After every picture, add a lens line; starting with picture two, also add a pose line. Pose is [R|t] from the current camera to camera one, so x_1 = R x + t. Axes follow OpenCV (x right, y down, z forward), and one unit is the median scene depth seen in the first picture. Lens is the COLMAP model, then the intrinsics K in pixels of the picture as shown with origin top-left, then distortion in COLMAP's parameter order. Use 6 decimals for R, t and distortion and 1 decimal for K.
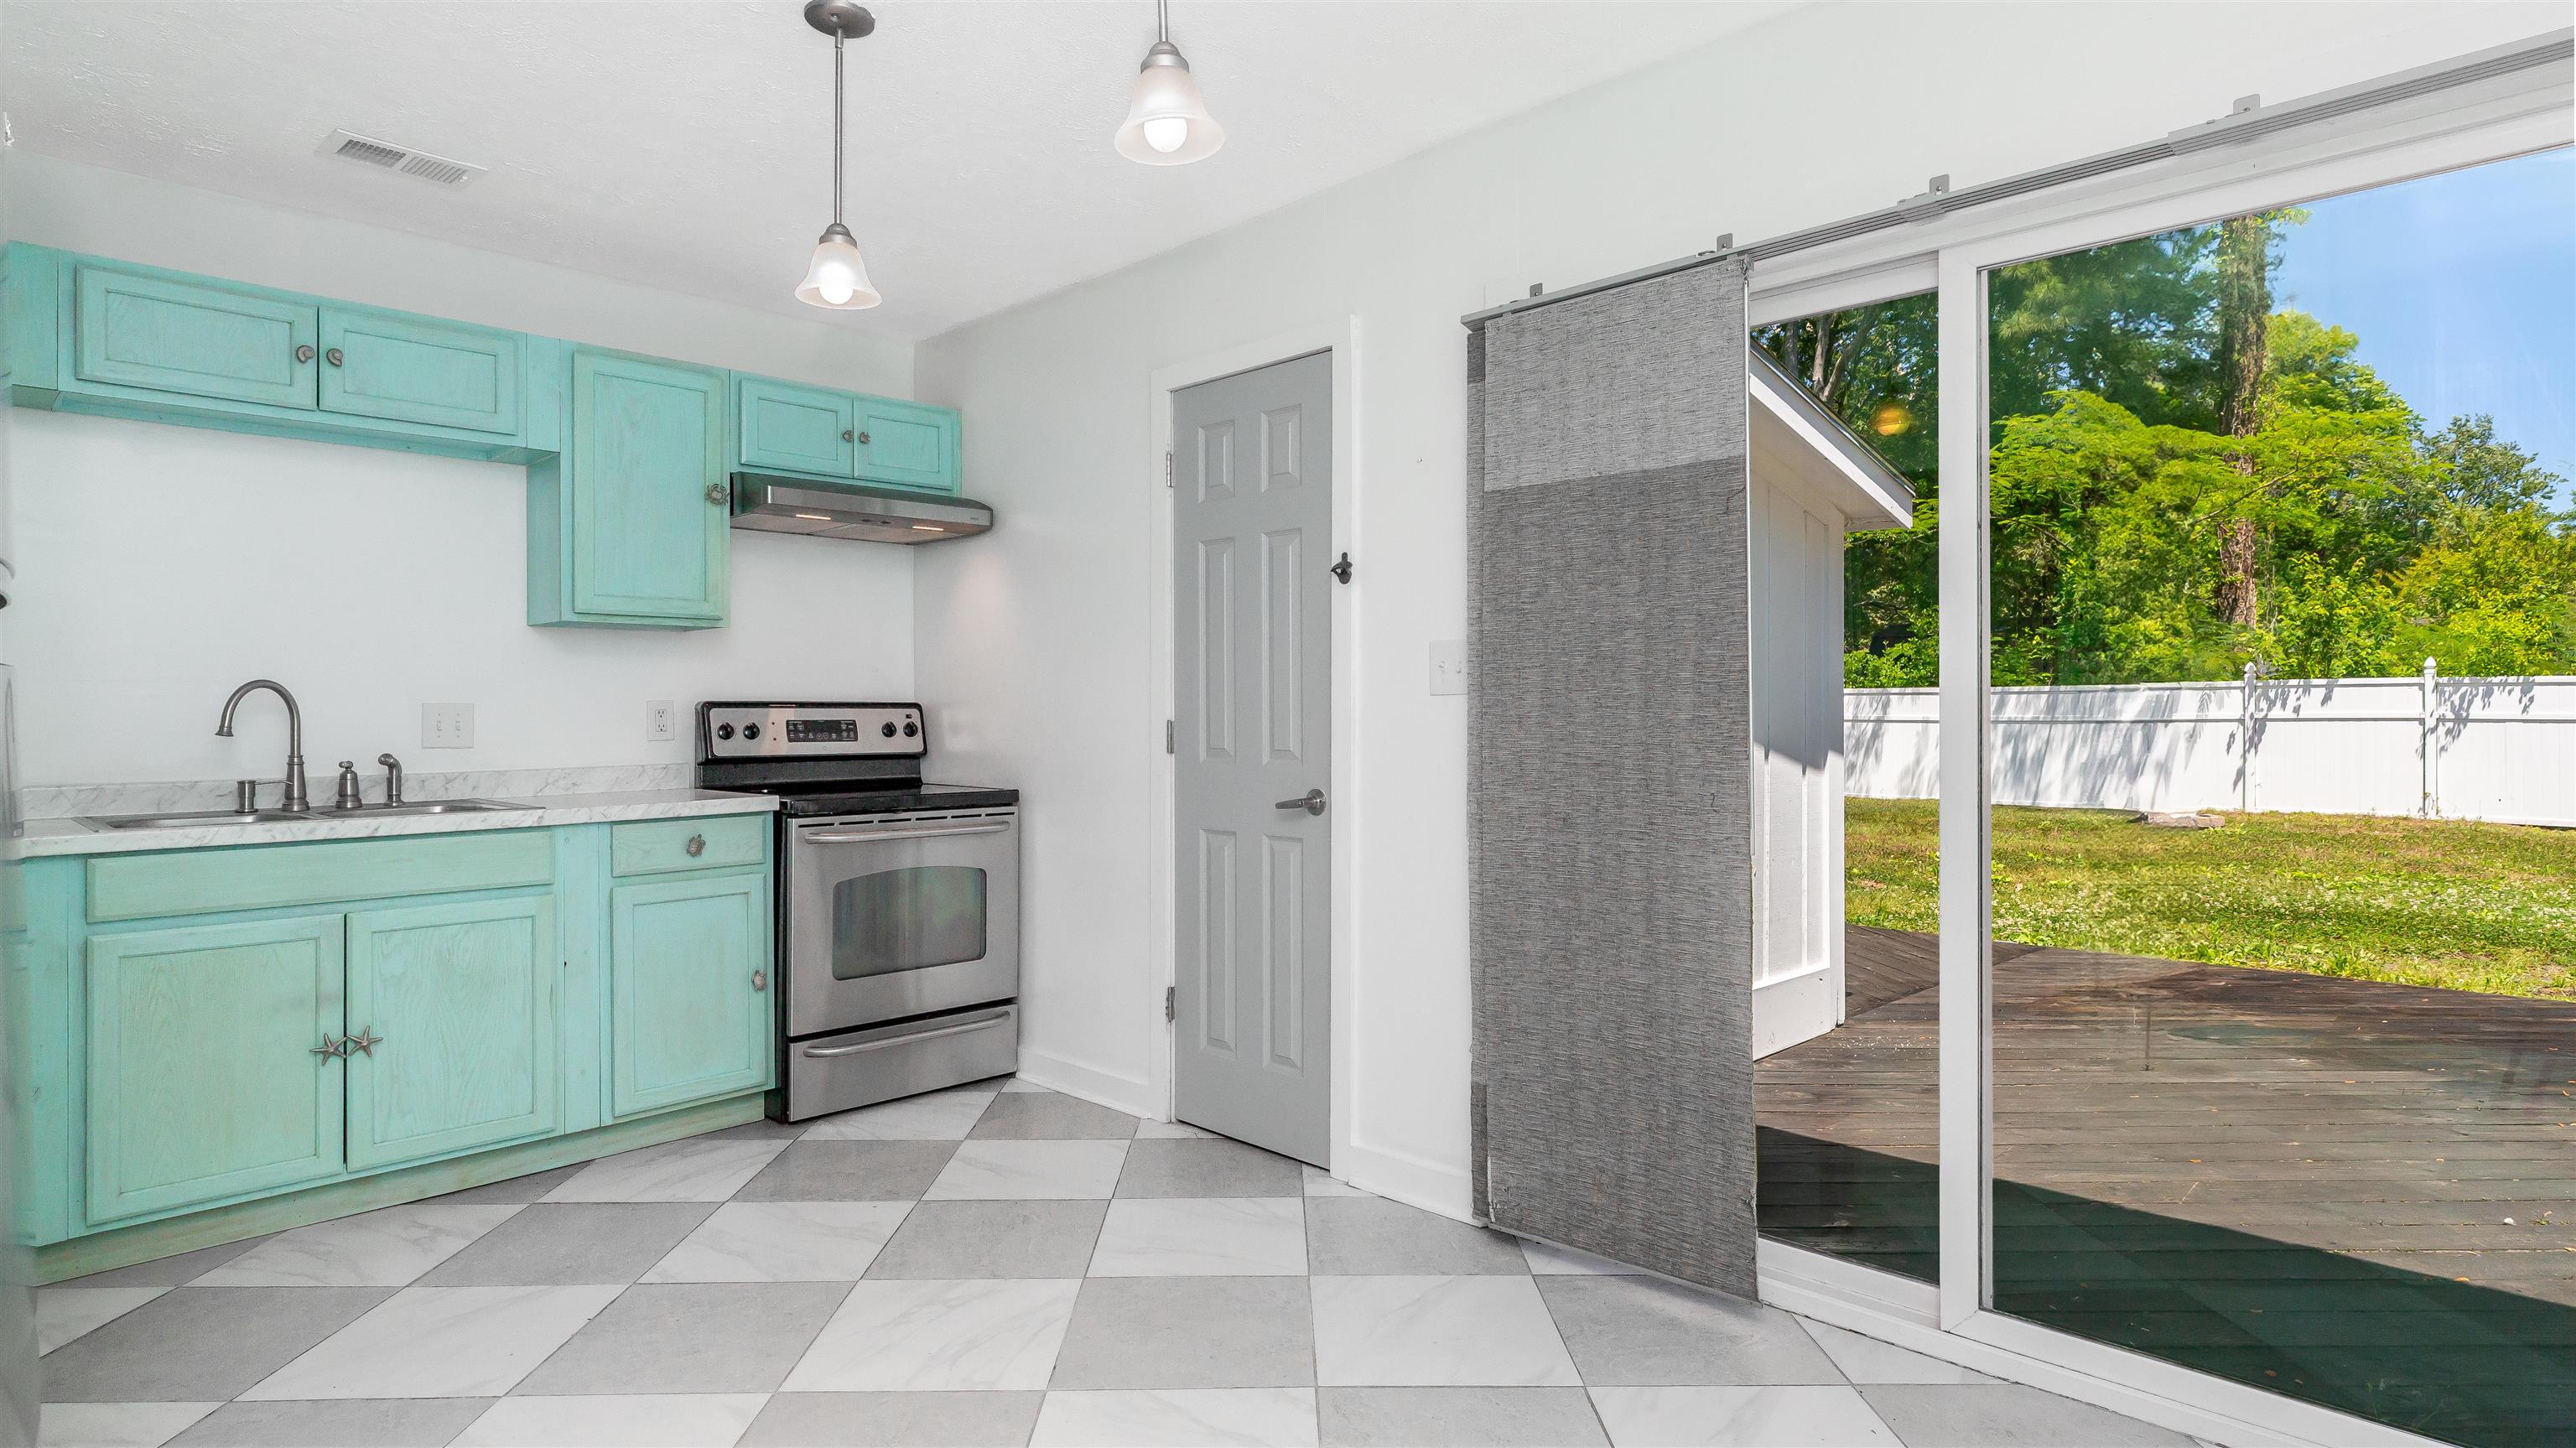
lens RADIAL K [[1322.0, 0, 1288.0], [0, 1322.0, 724.0], [0, 0, 1]] dist [0.000031, -0.000669]
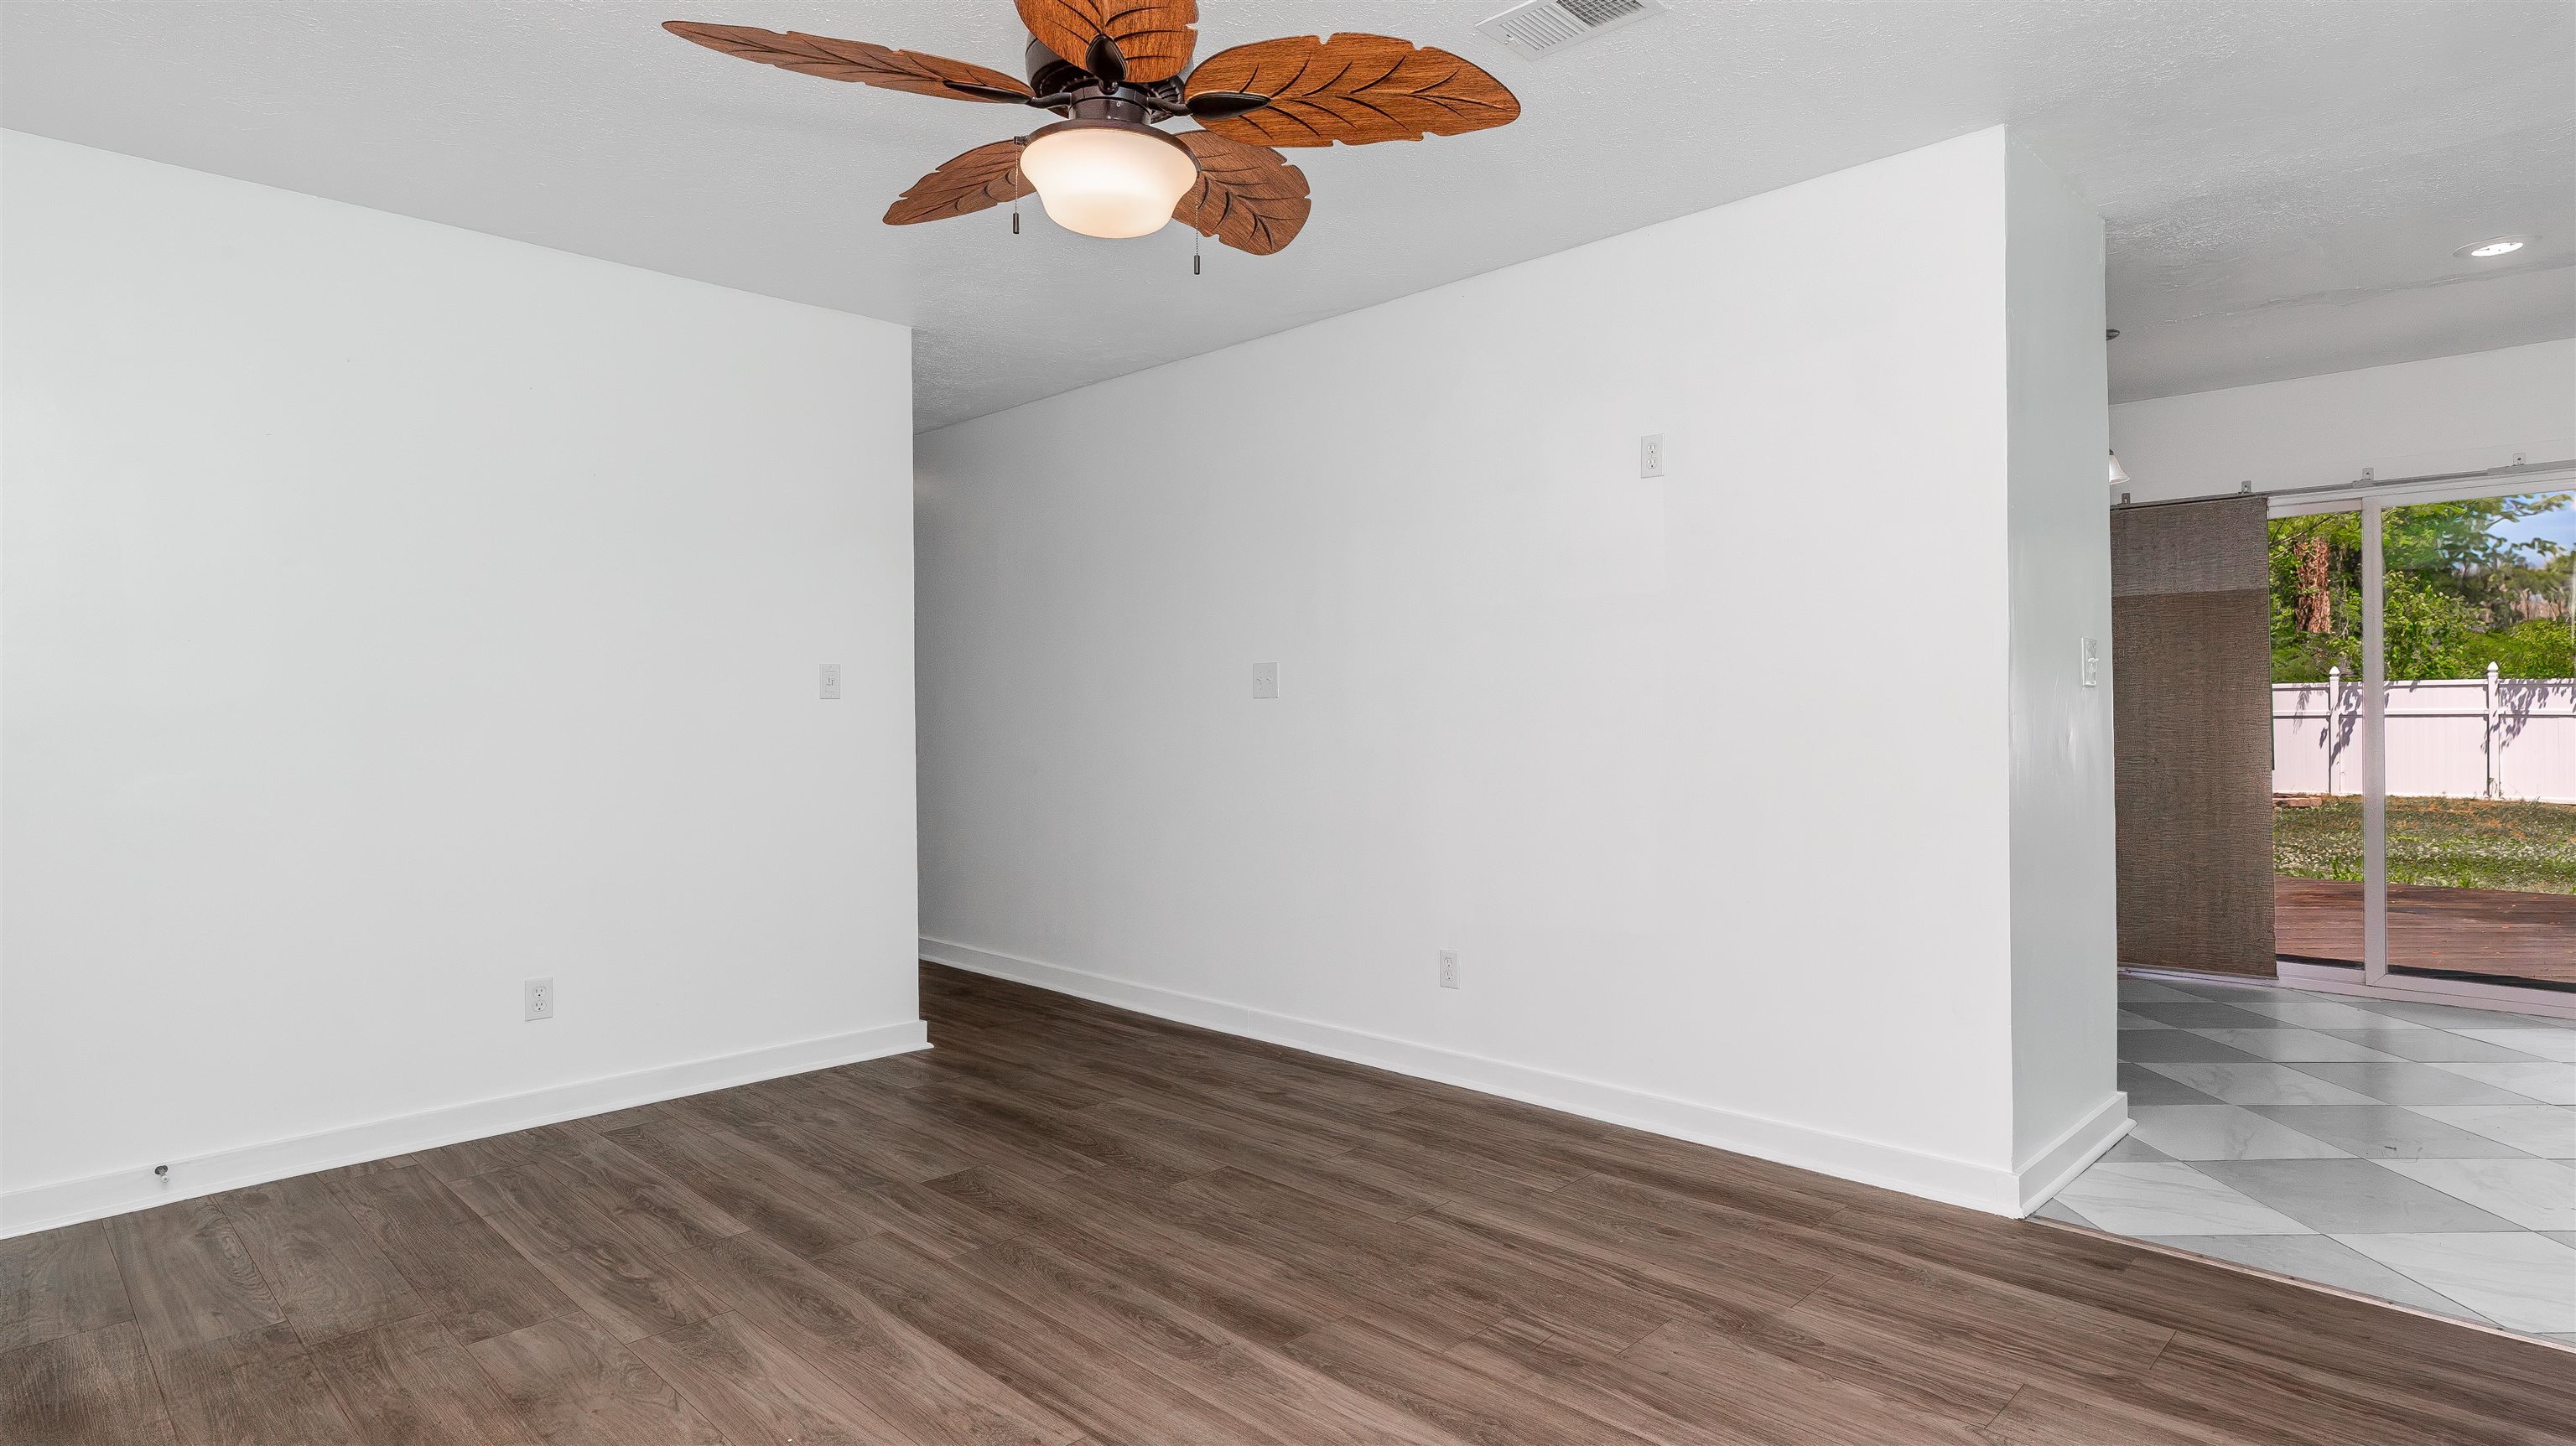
lens RADIAL K [[1321.8, 0, 1288.0], [0, 1321.8, 723.0], [0, 0, 1]] dist [0.000031, -0.000669]
pose [[0.999932, 0.000898, -0.011600, -0.195487], [-0.000883, 0.999999, 0.001348, 0.002547], [0.011602, -0.001337, 0.999932, -0.188135]]
